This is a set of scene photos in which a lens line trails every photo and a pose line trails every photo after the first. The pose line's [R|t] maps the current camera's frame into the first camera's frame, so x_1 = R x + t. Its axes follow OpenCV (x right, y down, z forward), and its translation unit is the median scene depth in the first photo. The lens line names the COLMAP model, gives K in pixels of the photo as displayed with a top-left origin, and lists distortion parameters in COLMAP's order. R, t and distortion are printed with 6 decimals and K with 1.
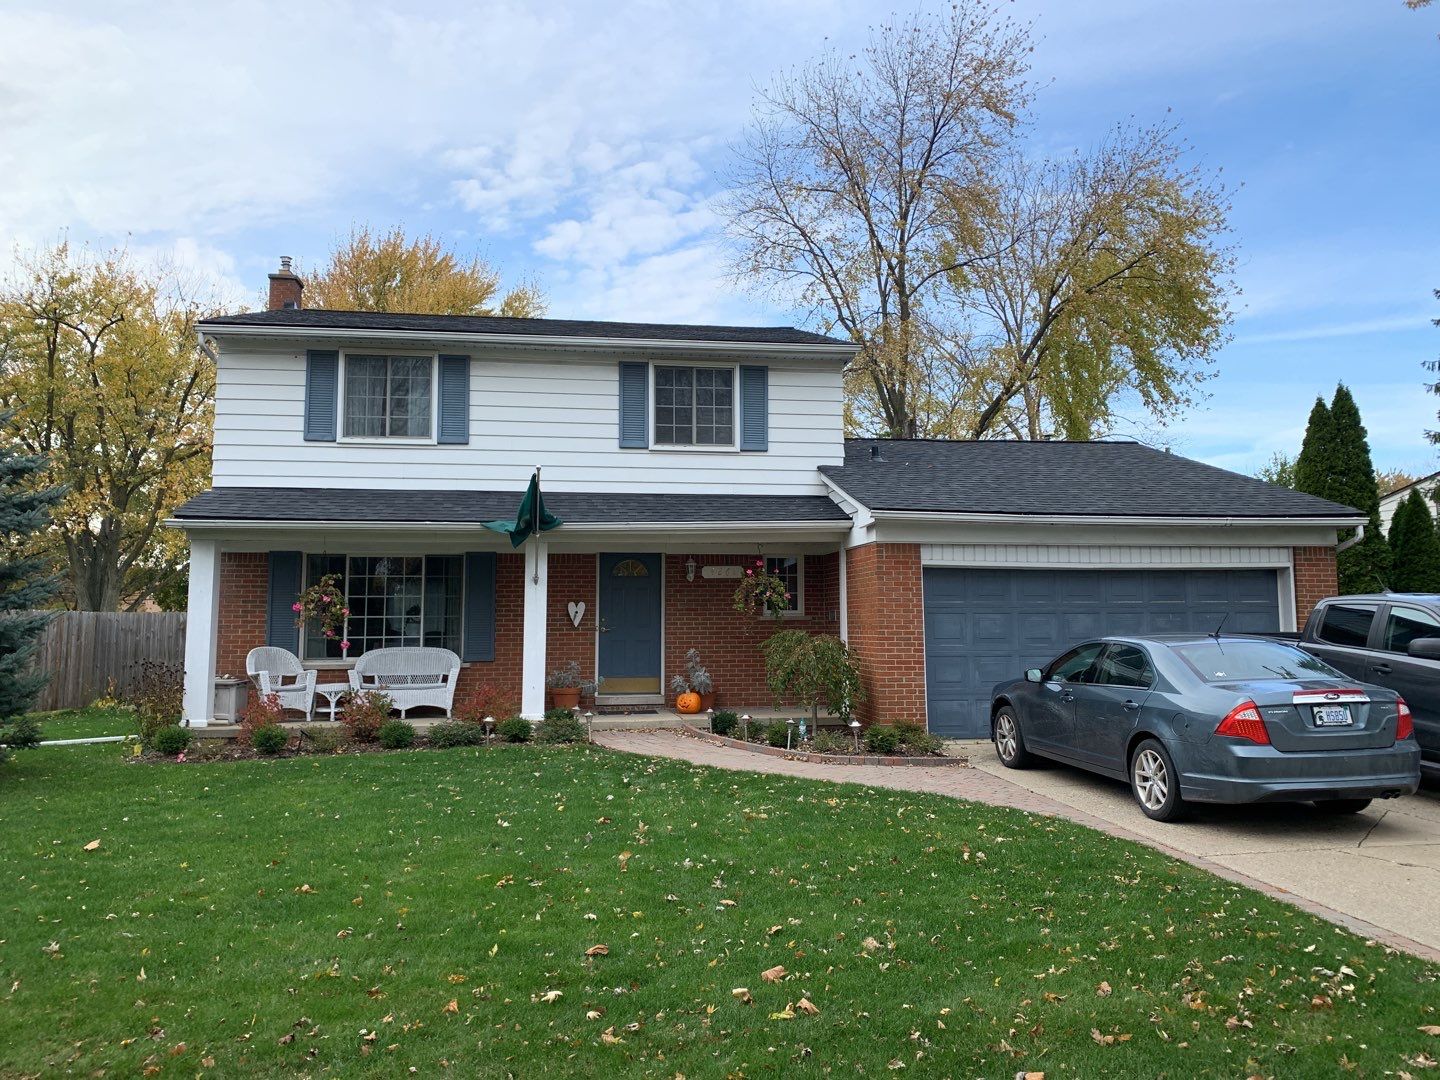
lens RADIAL K [[1085.4, 0, 746.0], [0, 1085.4, 532.5], [0, 0, 1]] dist [0.043319, 0.000546]
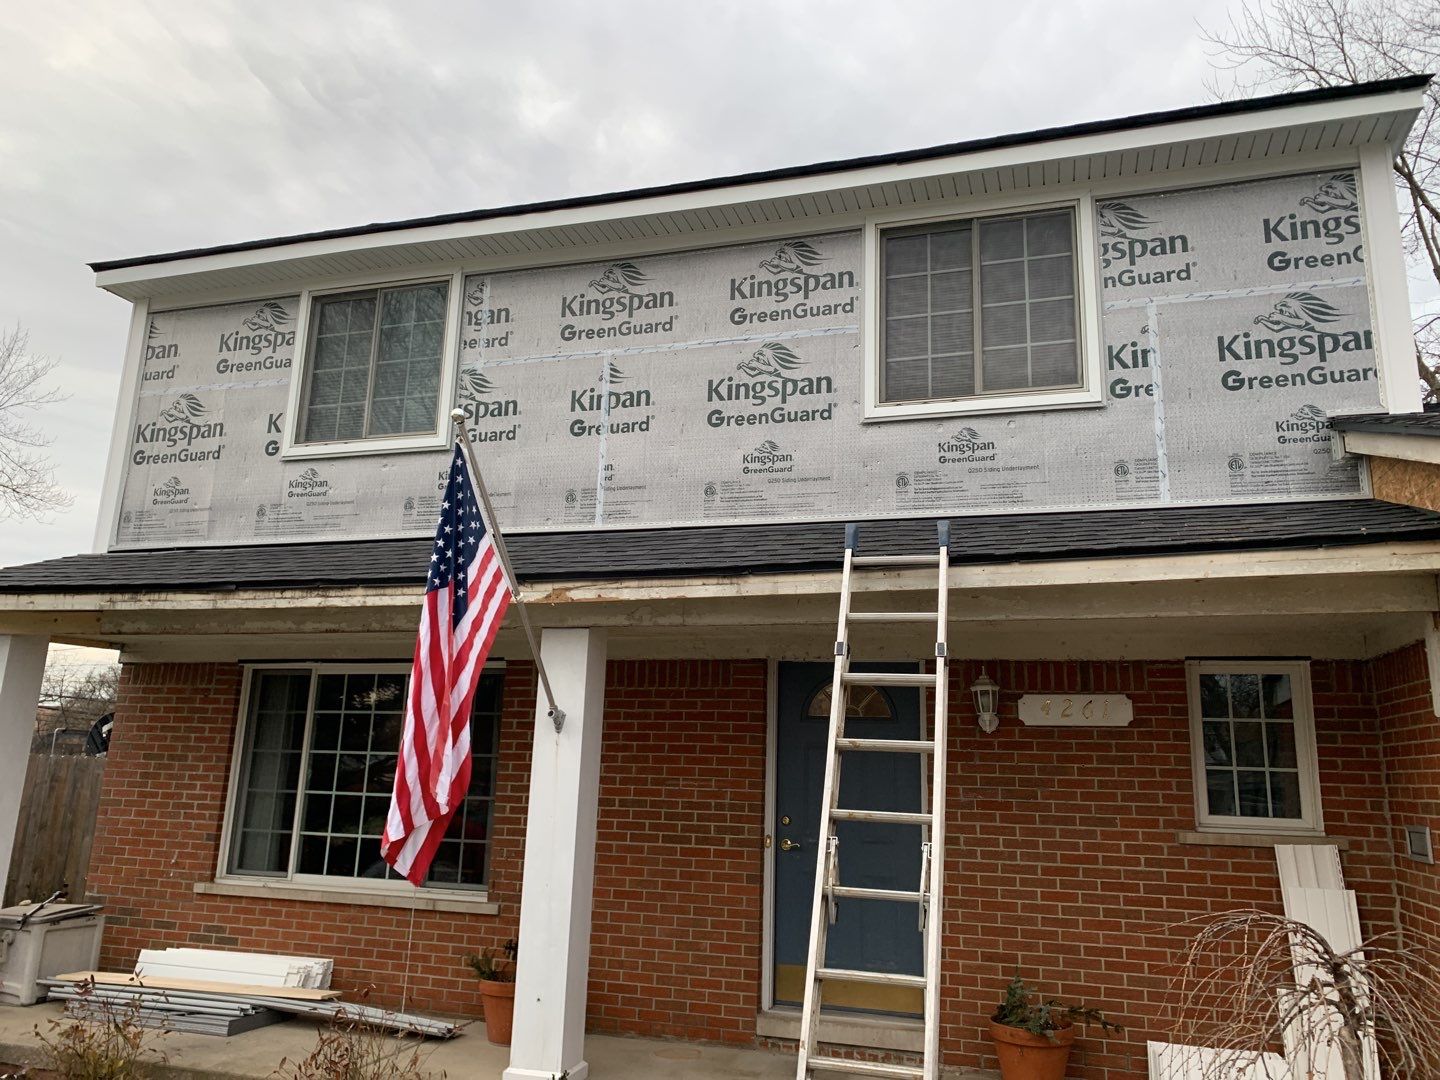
lens RADIAL K [[1084.4, 0, 713.8], [0, 1084.4, 534.1], [0, 0, 1]] dist [0.018748, -0.005815]
pose [[0.892526, -0.066195, -0.446112, 0.028828], [0.002979, 0.990014, -0.140939, 0.019999], [0.450986, 0.124463, 0.883810, 0.411283]]
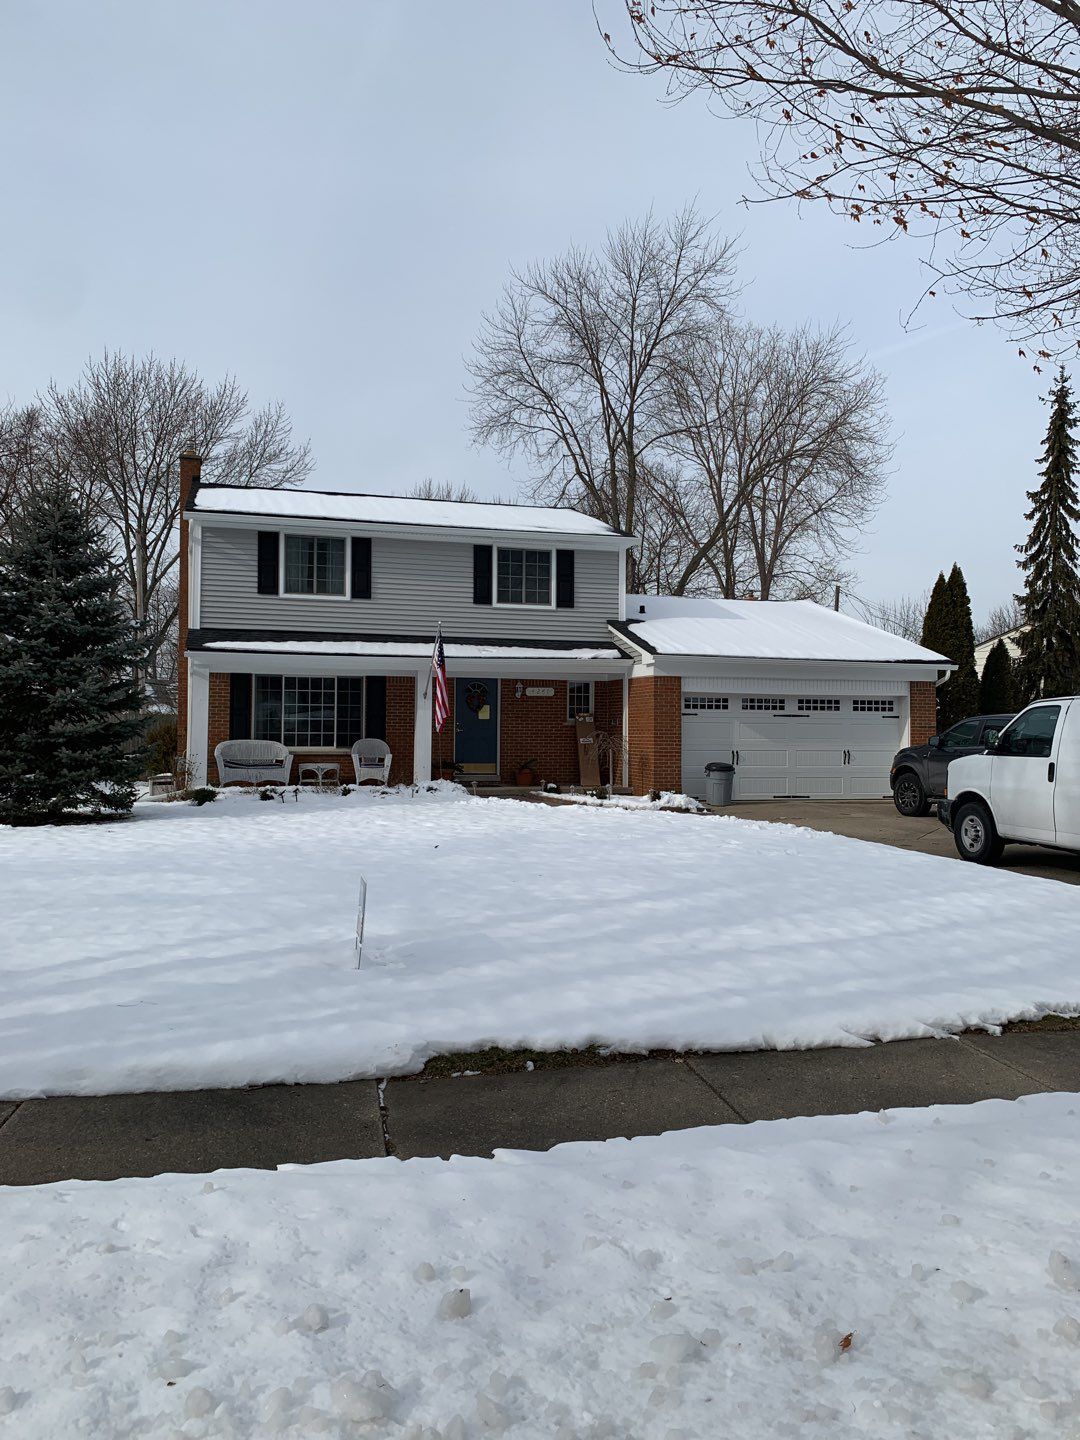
lens RADIAL K [[1084.4, 0, 562.4], [0, 1084.4, 715.3], [0, 0, 1]] dist [0.018748, -0.005815]
pose [[0.992604, 0.013346, 0.120659, -0.115524], [-0.021512, 0.997546, 0.066623, -0.020198], [-0.119474, -0.068726, 0.990456, -0.305102]]
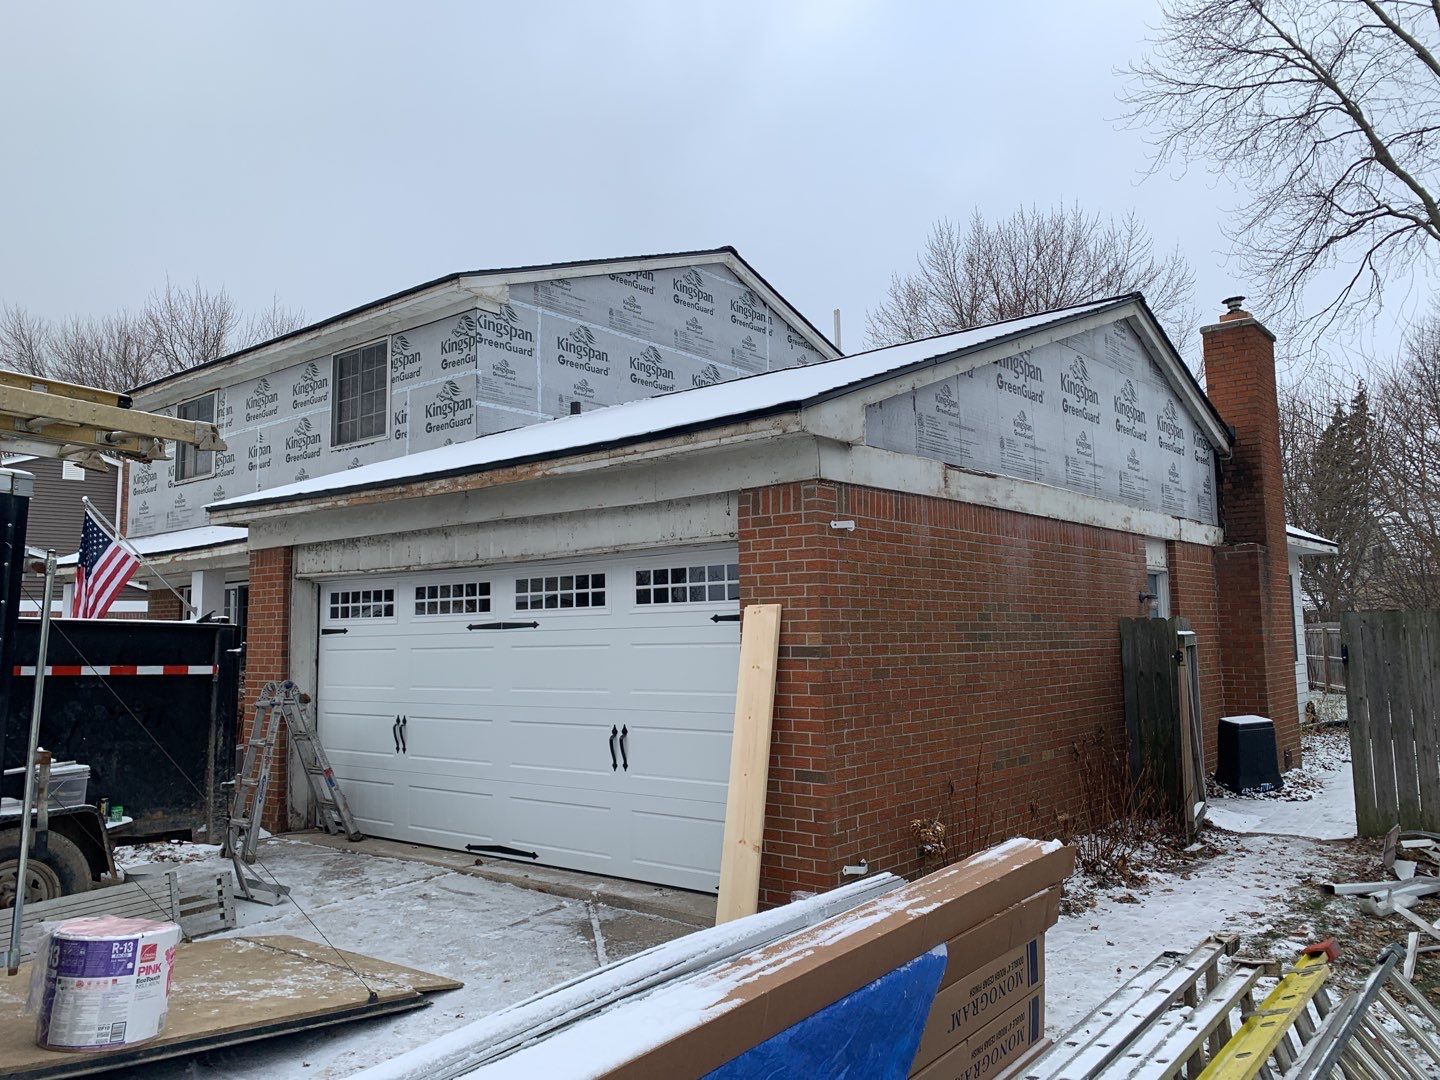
lens RADIAL K [[1085.4, 0, 746.0], [0, 1085.4, 532.5], [0, 0, 1]] dist [0.043319, 0.000546]
pose [[0.671971, -0.076465, -0.736620, 0.523715], [0.082577, 0.996189, -0.028079, 0.026163], [0.735959, -0.041960, 0.675724, 0.444968]]
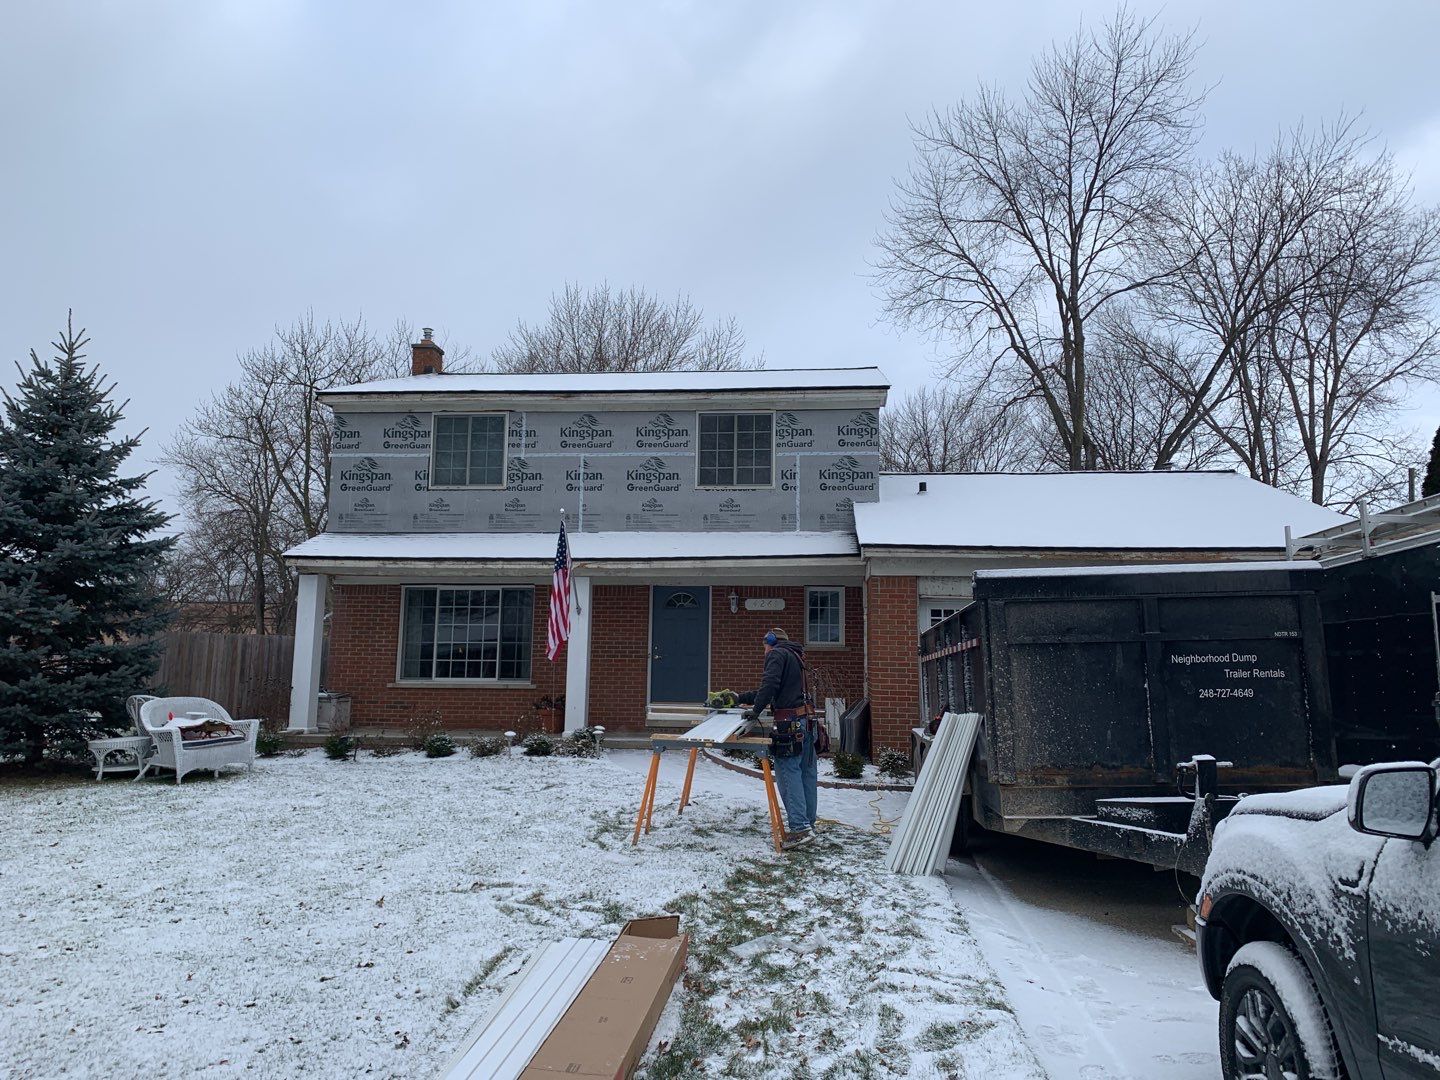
lens RADIAL K [[1085.4, 0, 746.0], [0, 1085.4, 532.5], [0, 0, 1]] dist [0.043319, 0.000546]
pose [[0.971002, -0.011950, -0.238774, 0.148883], [0.005412, 0.999593, -0.028015, -0.002686], [0.239012, 0.025910, 0.970671, -0.022965]]
